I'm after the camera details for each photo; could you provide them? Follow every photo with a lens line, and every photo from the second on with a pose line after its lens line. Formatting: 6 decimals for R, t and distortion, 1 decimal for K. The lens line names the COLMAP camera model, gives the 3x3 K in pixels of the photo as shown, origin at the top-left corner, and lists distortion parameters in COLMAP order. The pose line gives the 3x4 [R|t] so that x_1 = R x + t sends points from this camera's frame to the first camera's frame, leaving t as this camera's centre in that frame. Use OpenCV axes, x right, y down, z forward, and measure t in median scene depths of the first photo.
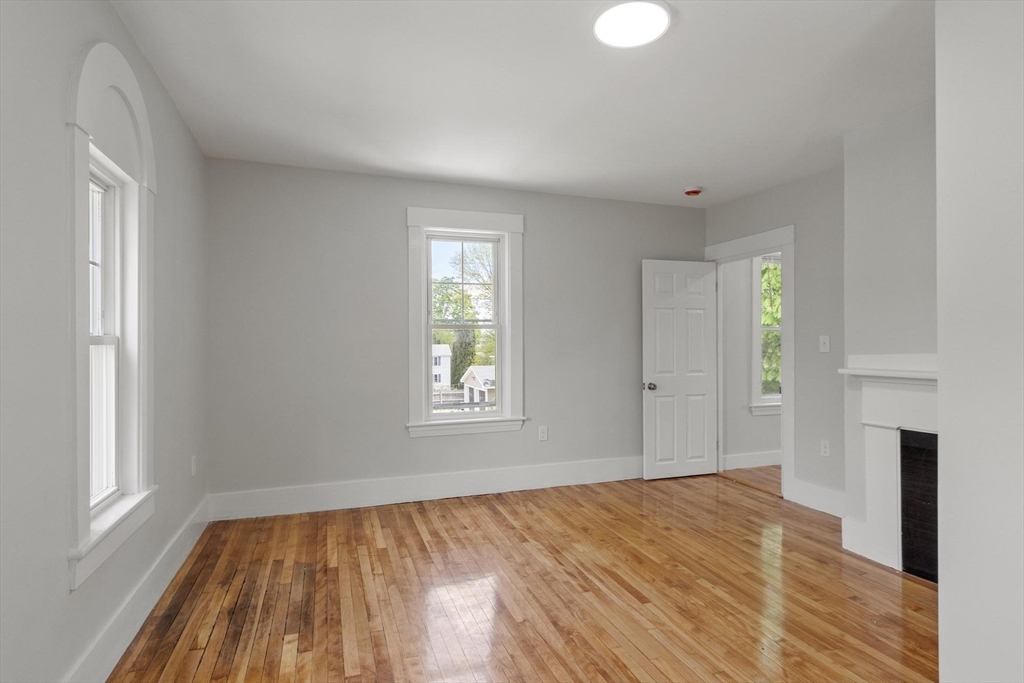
lens RADIAL K [[536.0, 0, 504.3], [0, 536.0, 342.6], [0, 0, 1]] dist [0.002139, 0.001243]
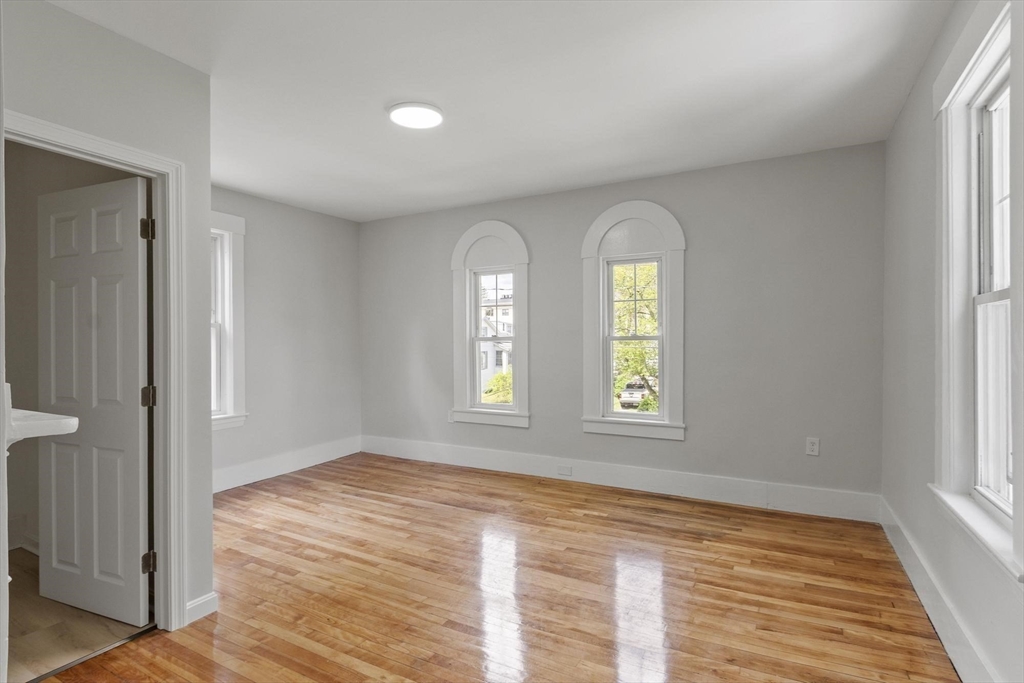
lens RADIAL K [[501.1, 0, 511.0], [0, 501.1, 345.8], [0, 0, 1]] dist [0.000912, 0.000572]
pose [[-0.739930, 0.014256, -0.672533, 0.663757], [0.010998, 0.999898, 0.009094, 0.001182], [0.672594, -0.000667, -0.740011, 1.504567]]
